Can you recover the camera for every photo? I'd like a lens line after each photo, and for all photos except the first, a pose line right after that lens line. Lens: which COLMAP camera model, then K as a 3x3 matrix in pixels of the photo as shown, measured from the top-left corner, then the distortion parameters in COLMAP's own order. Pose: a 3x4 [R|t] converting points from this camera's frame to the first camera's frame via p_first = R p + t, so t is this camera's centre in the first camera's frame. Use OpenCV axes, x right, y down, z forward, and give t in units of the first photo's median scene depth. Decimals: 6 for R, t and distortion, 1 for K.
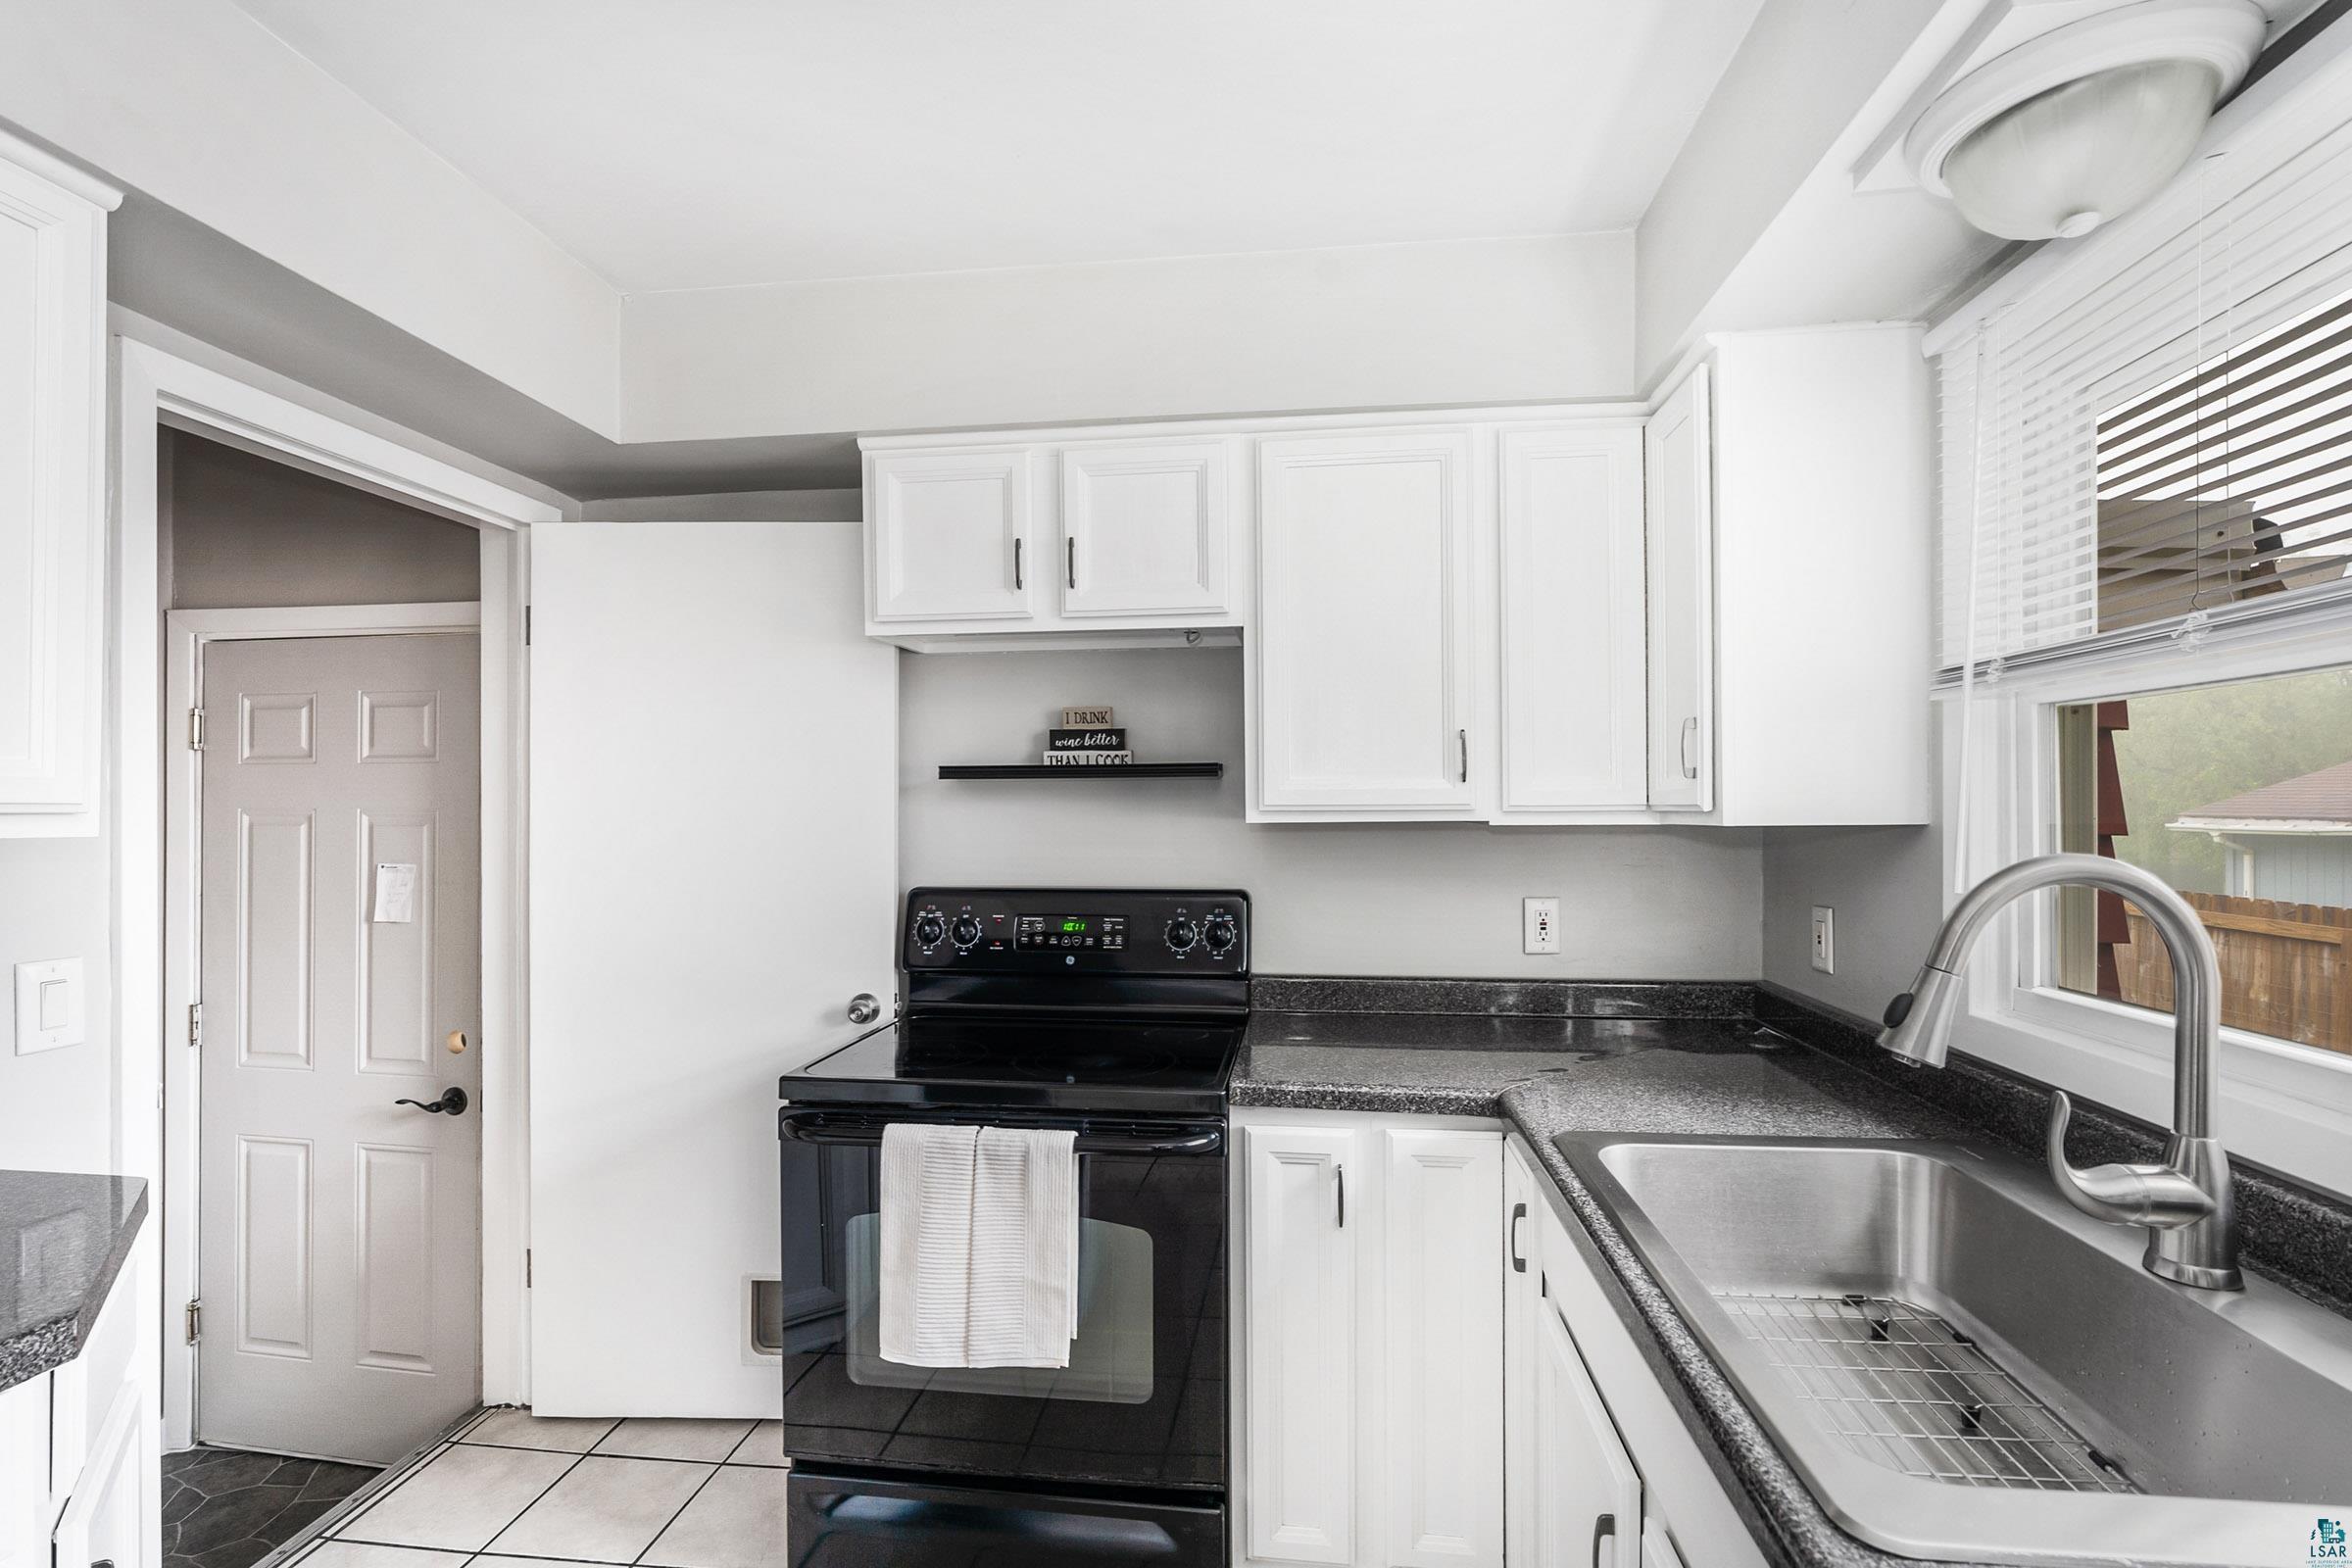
lens RADIAL K [[1089.1, 0, 1177.6], [0, 1089.1, 811.7], [0, 0, 1]] dist [-0.004014, 0.000197]
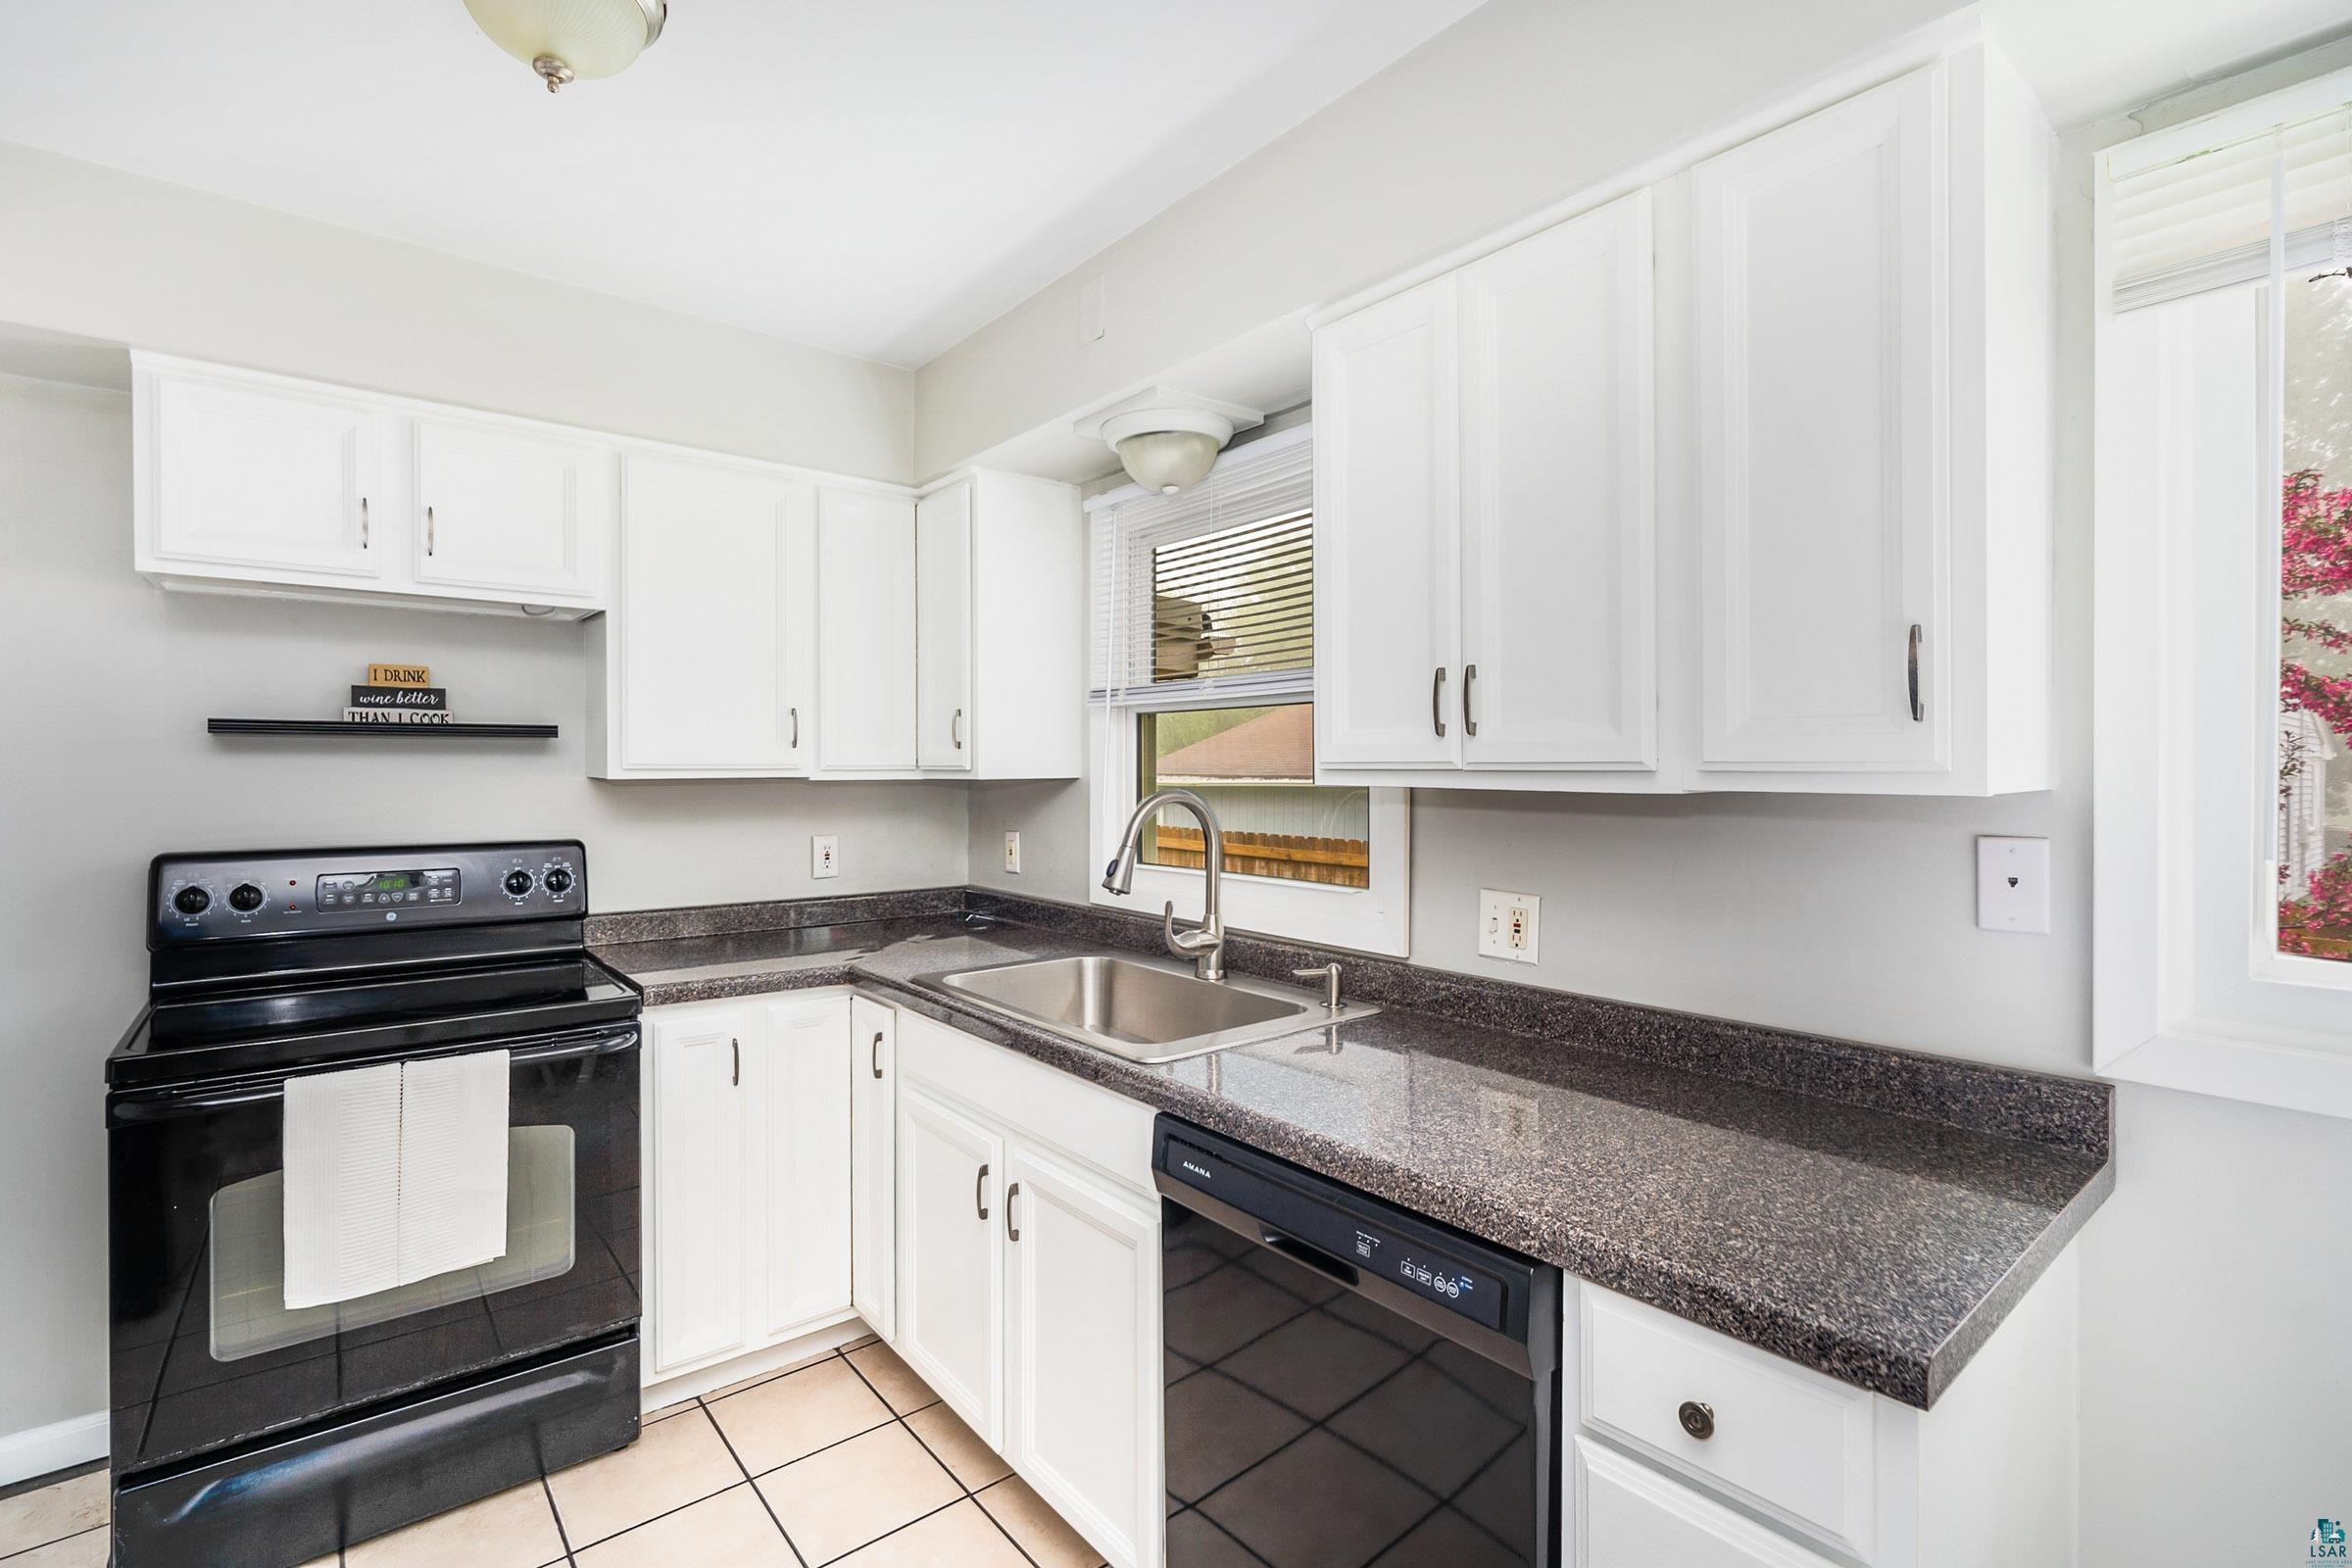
lens RADIAL K [[1074.4, 0, 1176.0], [0, 1074.4, 784.0], [0, 0, 1]] dist [-0.004303, 0.000334]
pose [[0.694817, -0.007021, 0.719152, -0.317446], [-0.001985, 0.999930, 0.011681, 0.000654], [-0.719184, -0.009544, 0.694754, -0.218366]]
